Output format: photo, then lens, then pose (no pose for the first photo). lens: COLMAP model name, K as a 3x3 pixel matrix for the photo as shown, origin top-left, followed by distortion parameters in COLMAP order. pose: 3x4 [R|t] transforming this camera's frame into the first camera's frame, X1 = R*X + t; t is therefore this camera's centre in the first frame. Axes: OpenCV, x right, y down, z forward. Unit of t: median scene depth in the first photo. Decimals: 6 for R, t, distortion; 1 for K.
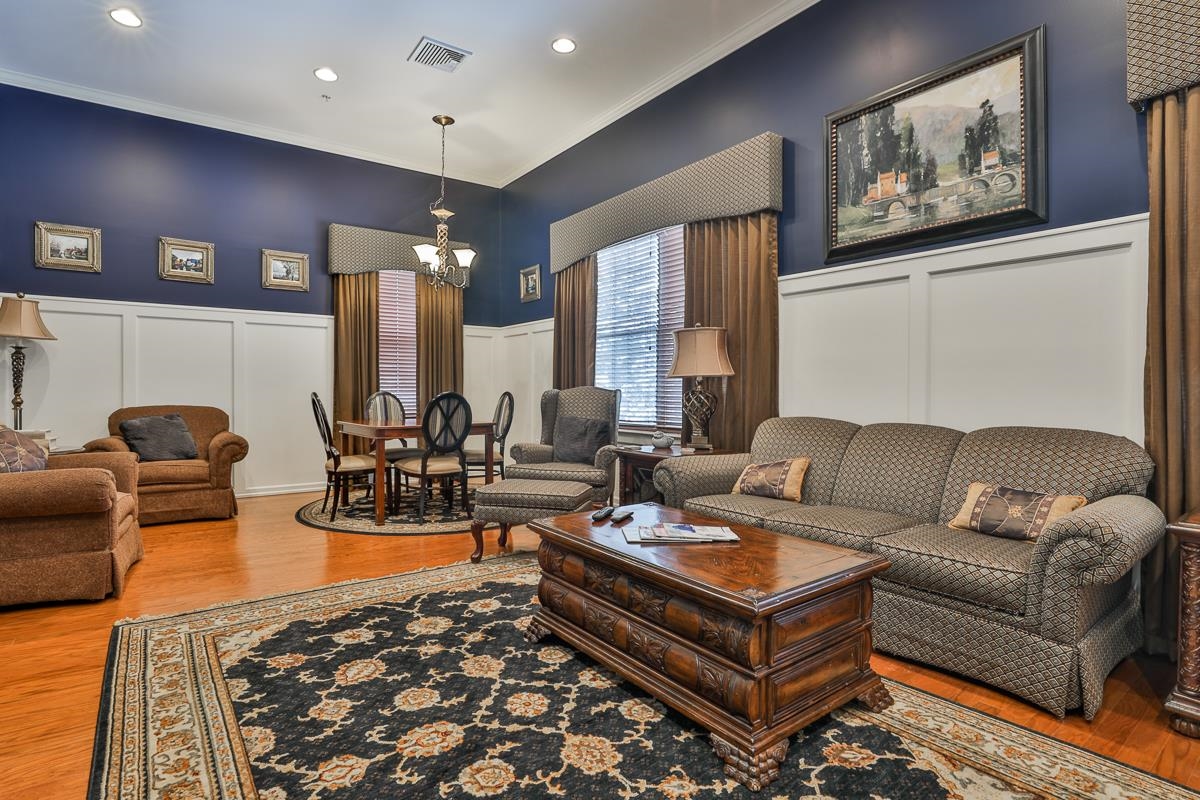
lens RADIAL K [[575.7, 0, 582.0], [0, 575.7, 396.2], [0, 0, 1]] dist [-0.042810, 0.012491]
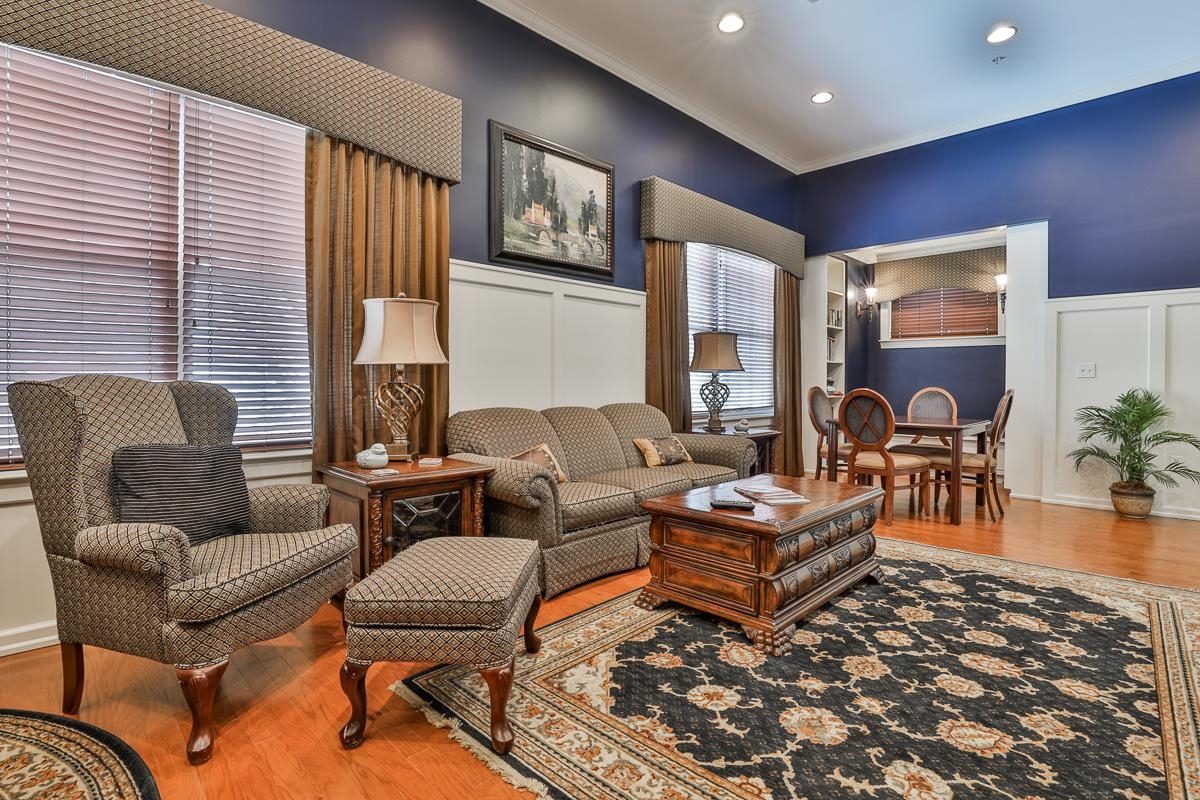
lens RADIAL K [[575.7, 0, 582.0], [0, 575.7, 396.2], [0, 0, 1]] dist [-0.042810, 0.012491]
pose [[-0.145477, -0.030114, 0.988903, -1.090787], [0.007310, 0.999477, 0.031511, -0.028362], [-0.989335, 0.011813, -0.145180, 1.674638]]
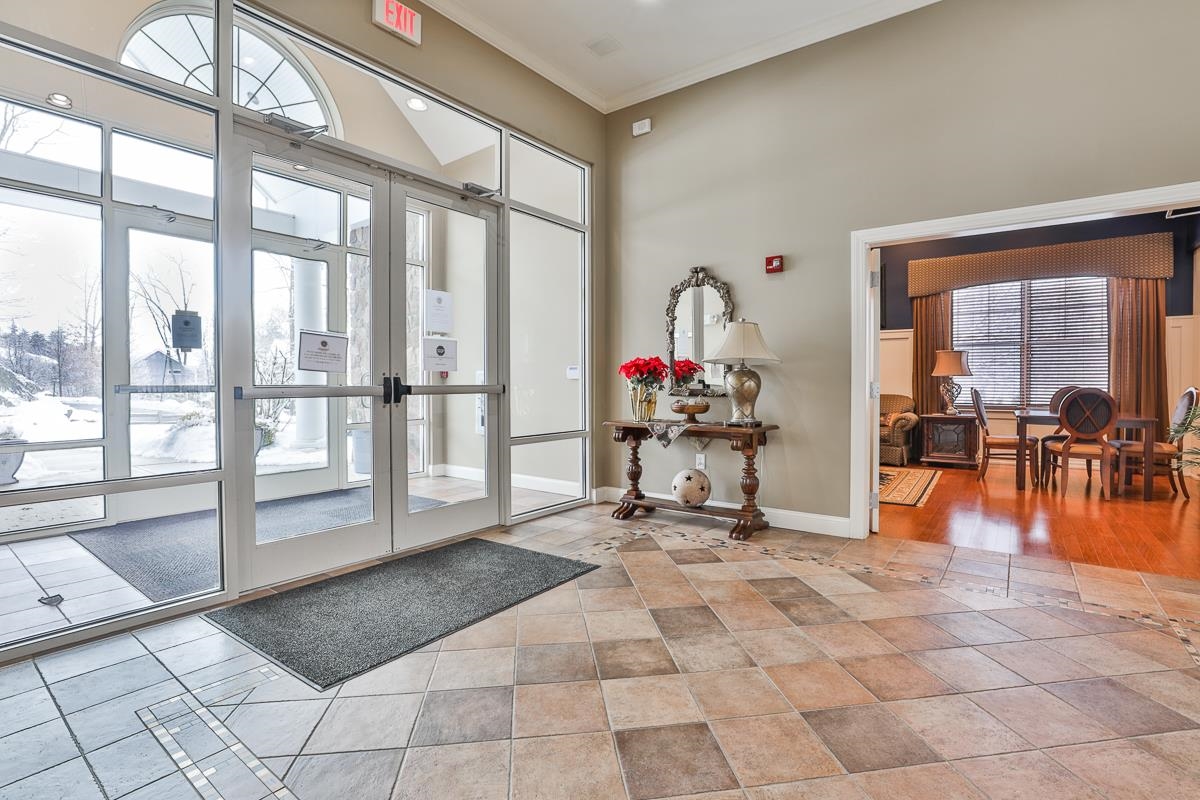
lens RADIAL K [[539.7, 0, 602.2], [0, 539.7, 382.3], [0, 0, 1]] dist [-0.001036, -0.000047]
pose [[0.953468, -0.004350, 0.301463, -1.934665], [0.005710, 0.999977, -0.003632, -0.009771], [-0.301440, 0.005185, 0.953471, -1.695589]]
